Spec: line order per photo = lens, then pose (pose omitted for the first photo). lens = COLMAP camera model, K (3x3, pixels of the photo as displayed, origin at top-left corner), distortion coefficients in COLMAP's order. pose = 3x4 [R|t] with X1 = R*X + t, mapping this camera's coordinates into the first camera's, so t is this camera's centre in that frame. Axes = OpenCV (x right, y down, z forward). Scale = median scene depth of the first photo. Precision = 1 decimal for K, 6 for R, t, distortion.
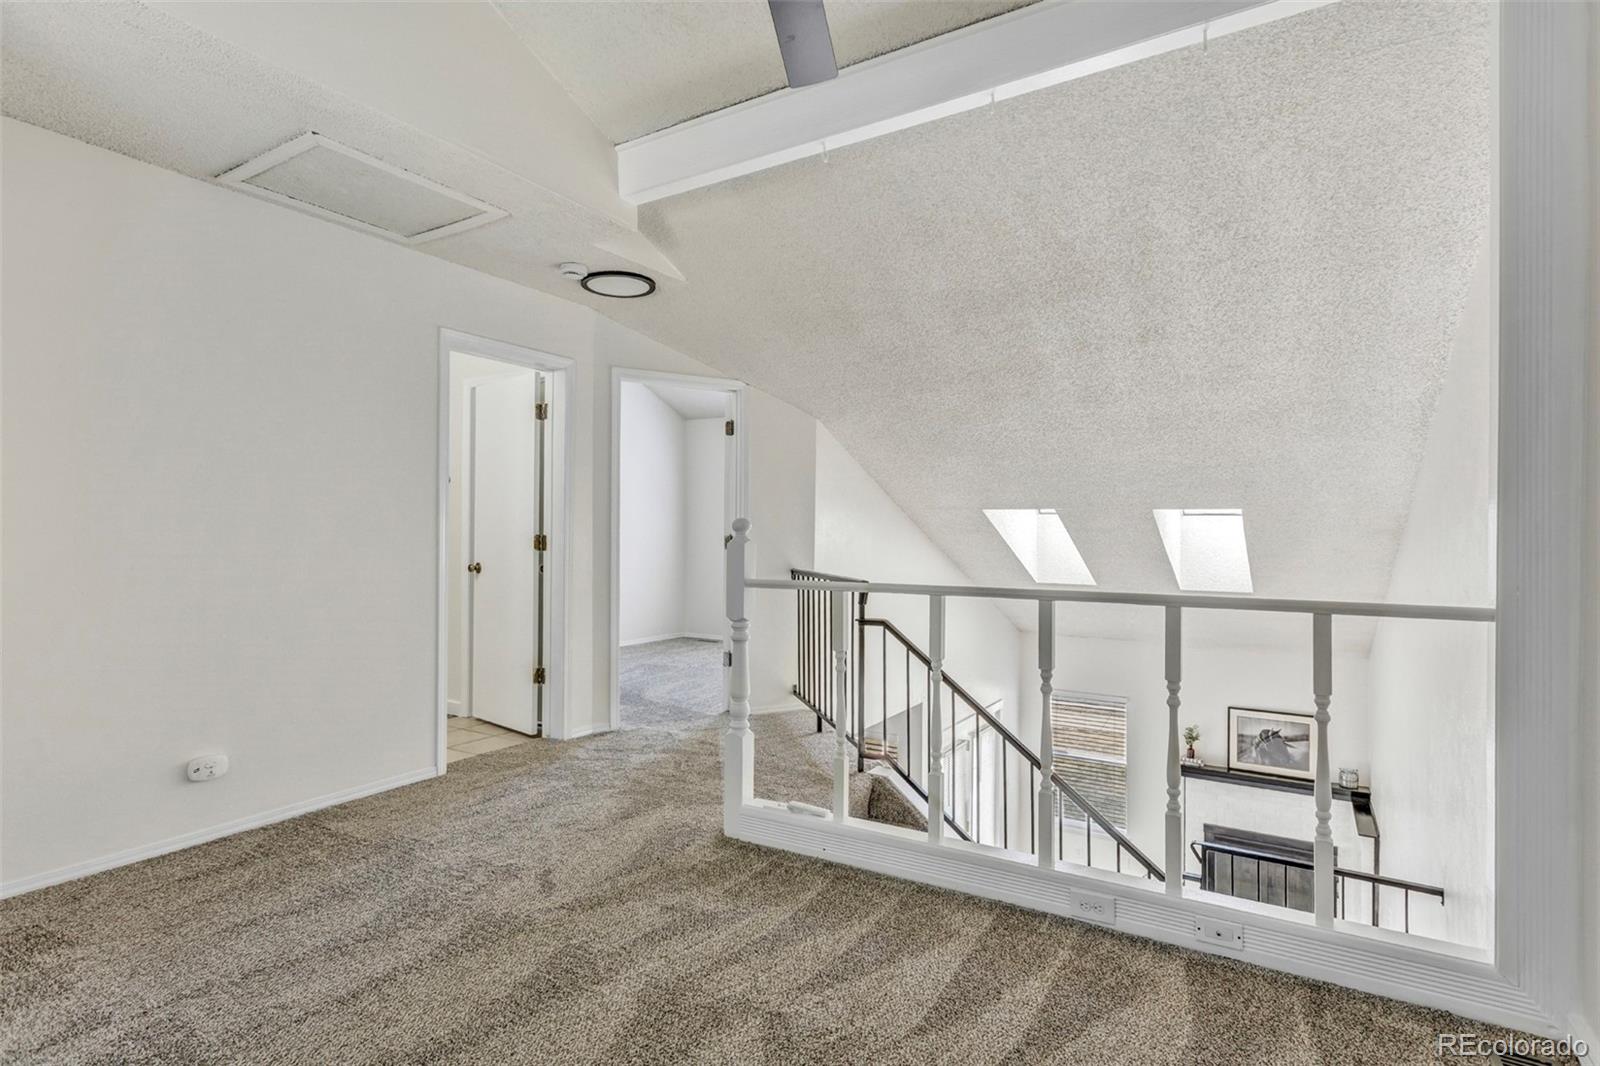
lens RADIAL K [[782.3, 0, 813.3], [0, 782.3, 538.2], [0, 0, 1]] dist [0.011074, -0.000768]
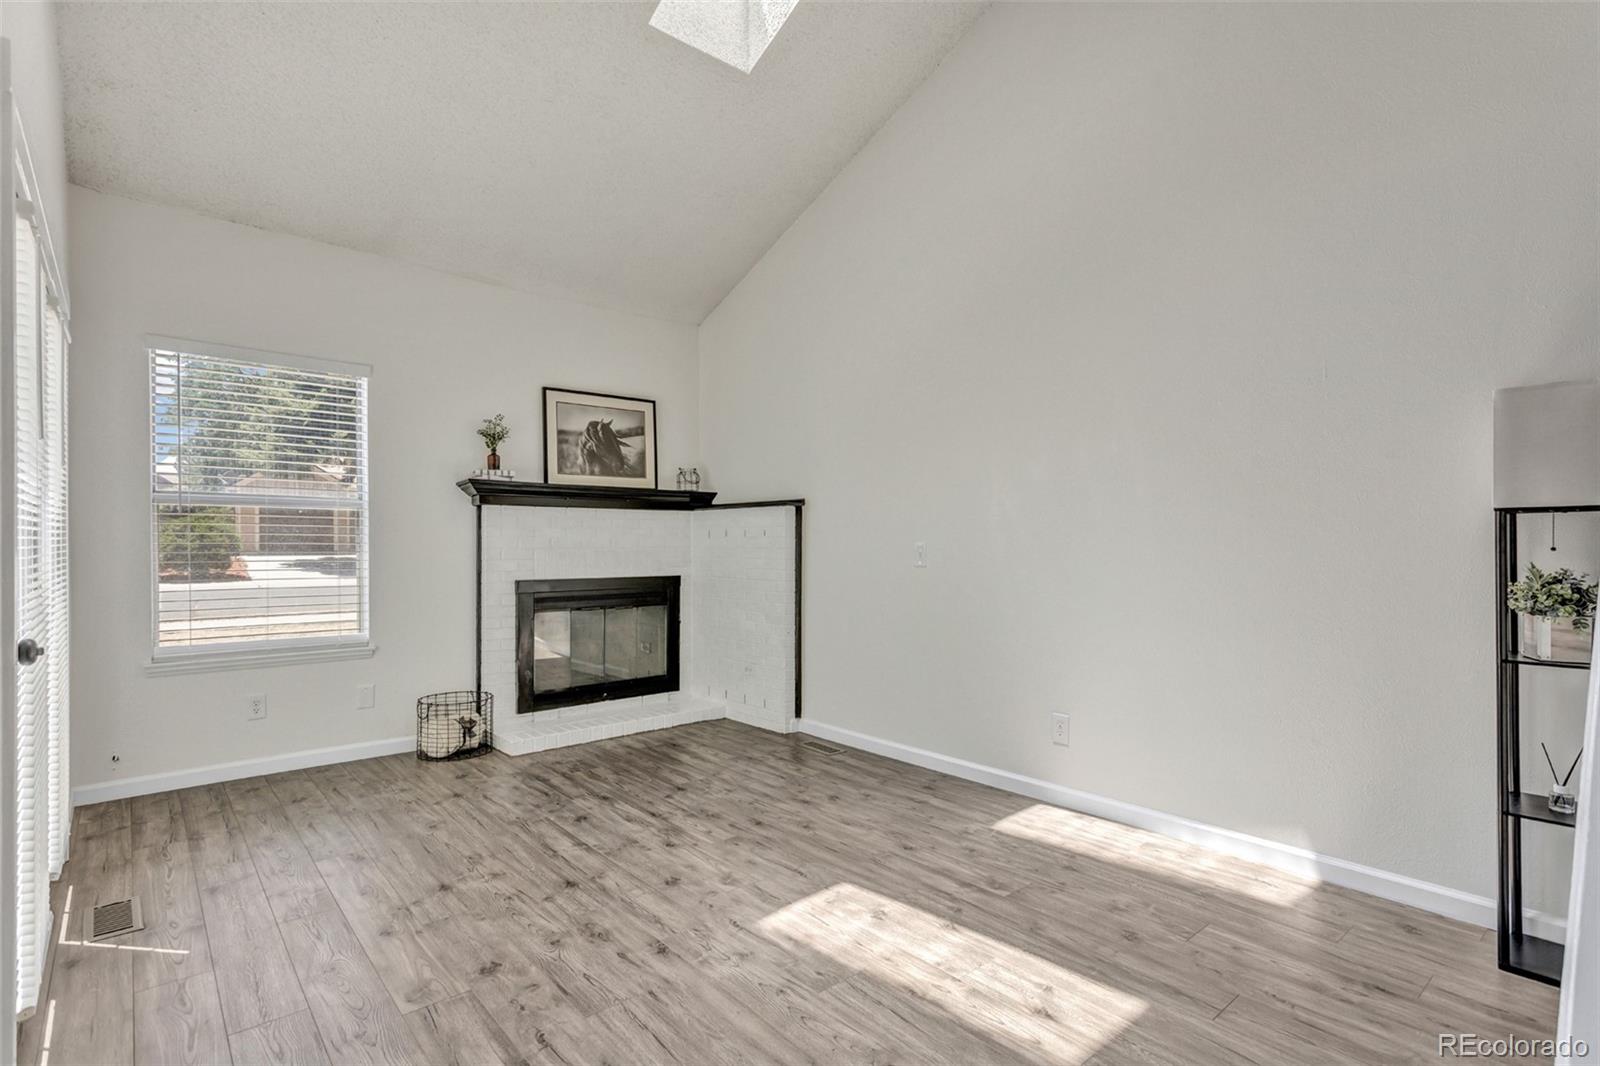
lens RADIAL K [[782.3, 0, 810.5], [0, 782.3, 544.5], [0, 0, 1]] dist [0.011074, -0.000768]
pose [[0.283777, -0.008147, 0.958856, 0.002090], [-0.003328, 0.999950, 0.009481, 0.335594], [-0.958885, -0.005882, 0.283735, 0.635606]]
